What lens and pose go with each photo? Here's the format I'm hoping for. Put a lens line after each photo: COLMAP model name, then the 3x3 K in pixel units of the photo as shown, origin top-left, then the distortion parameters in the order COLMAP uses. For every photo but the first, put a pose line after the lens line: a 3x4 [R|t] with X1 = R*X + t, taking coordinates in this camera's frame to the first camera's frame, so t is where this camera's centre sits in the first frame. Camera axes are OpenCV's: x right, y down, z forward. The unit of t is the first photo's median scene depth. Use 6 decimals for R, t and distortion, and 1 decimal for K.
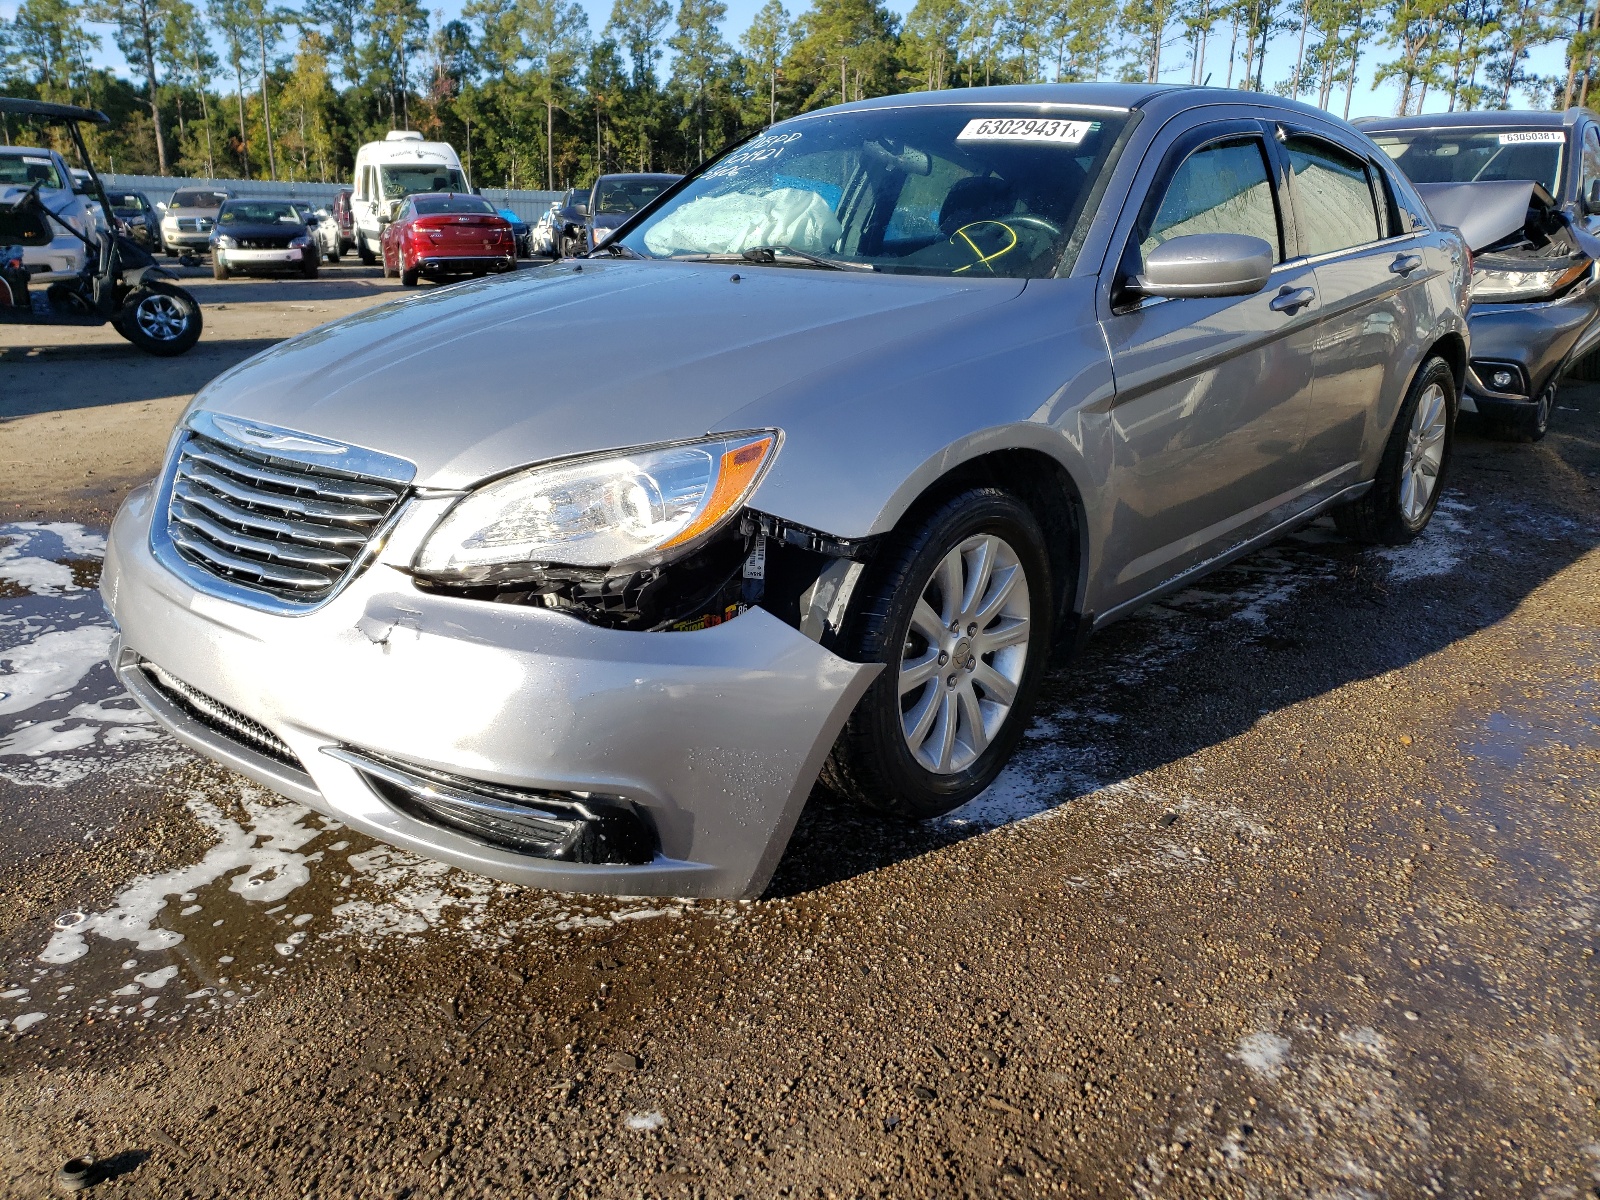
lens RADIAL K [[1203.0, 0, 800.0], [0, 1203.0, 600.0], [0, 0, 1]] dist [0.021021, -0.003945]
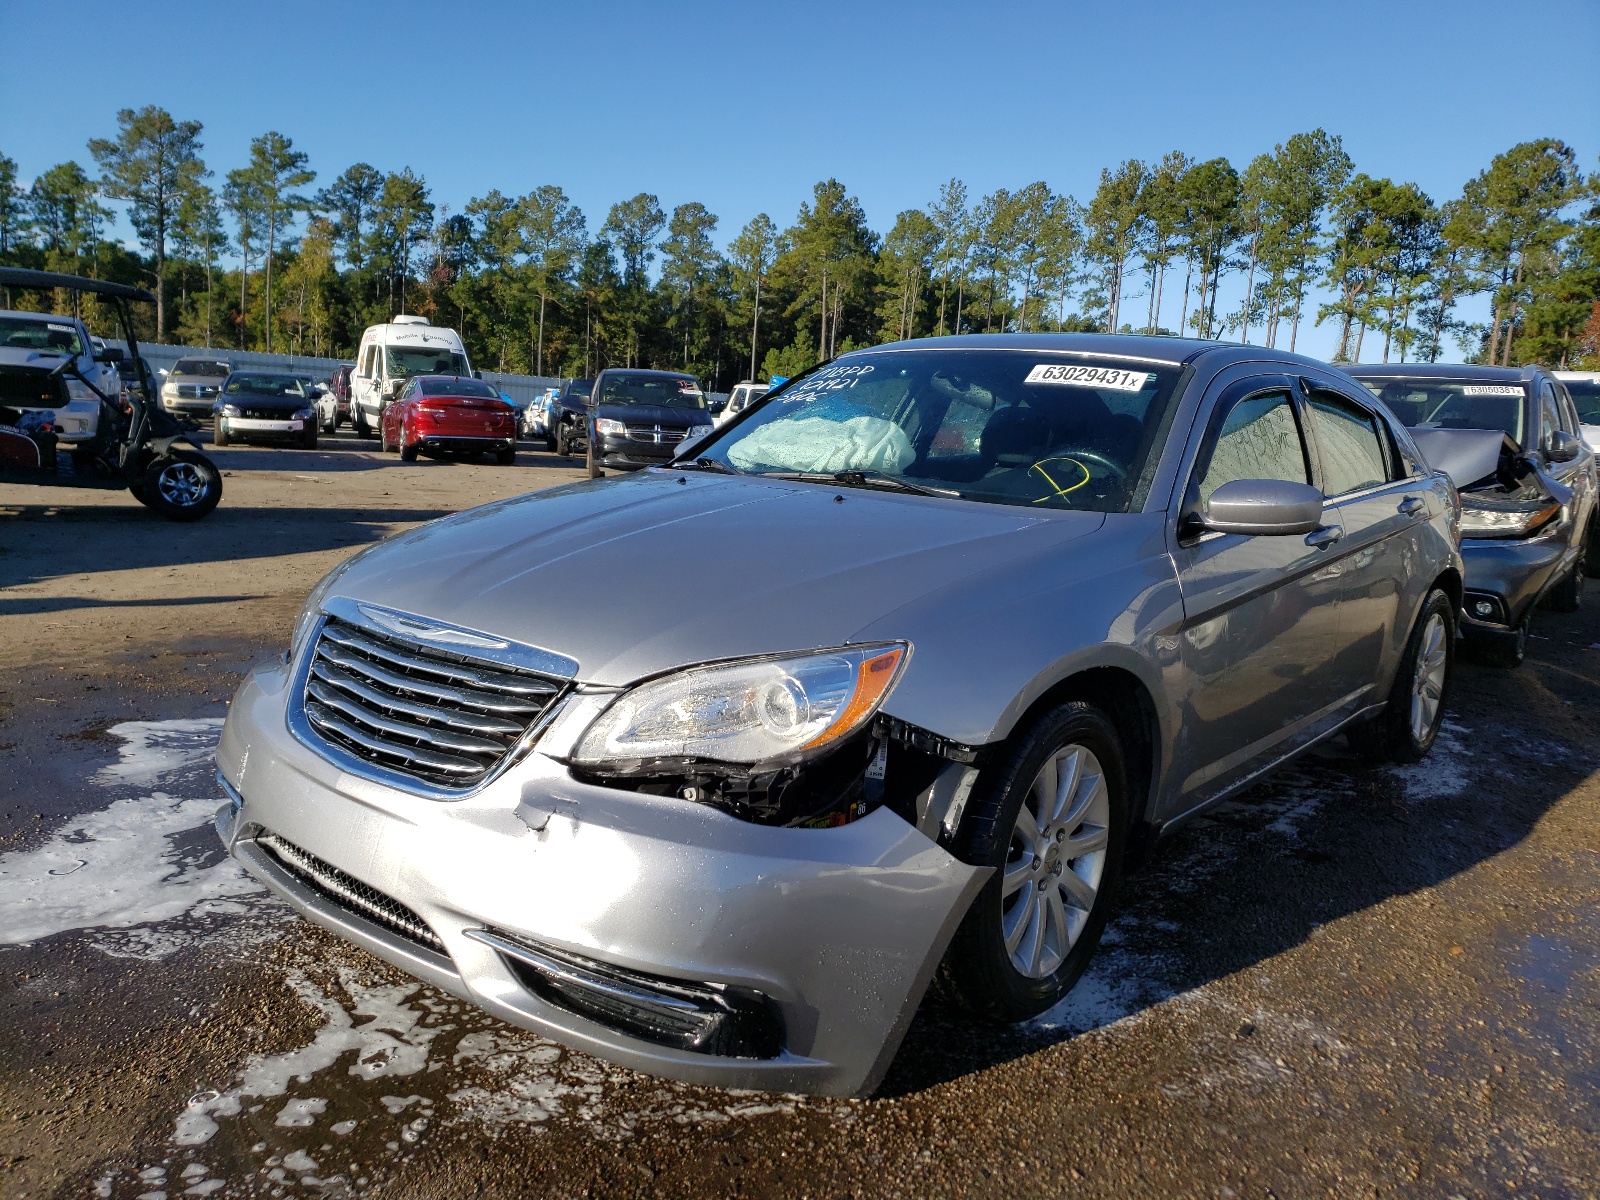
lens RADIAL K [[1211.2, 0, 800.0], [0, 1211.2, 600.0], [0, 0, 1]] dist [0.013209, 0.016459]
pose [[0.998267, 0.045906, 0.036817, -0.115736], [-0.039851, 0.987725, -0.151035, -0.008183], [-0.043298, 0.149306, 0.987843, -0.059814]]
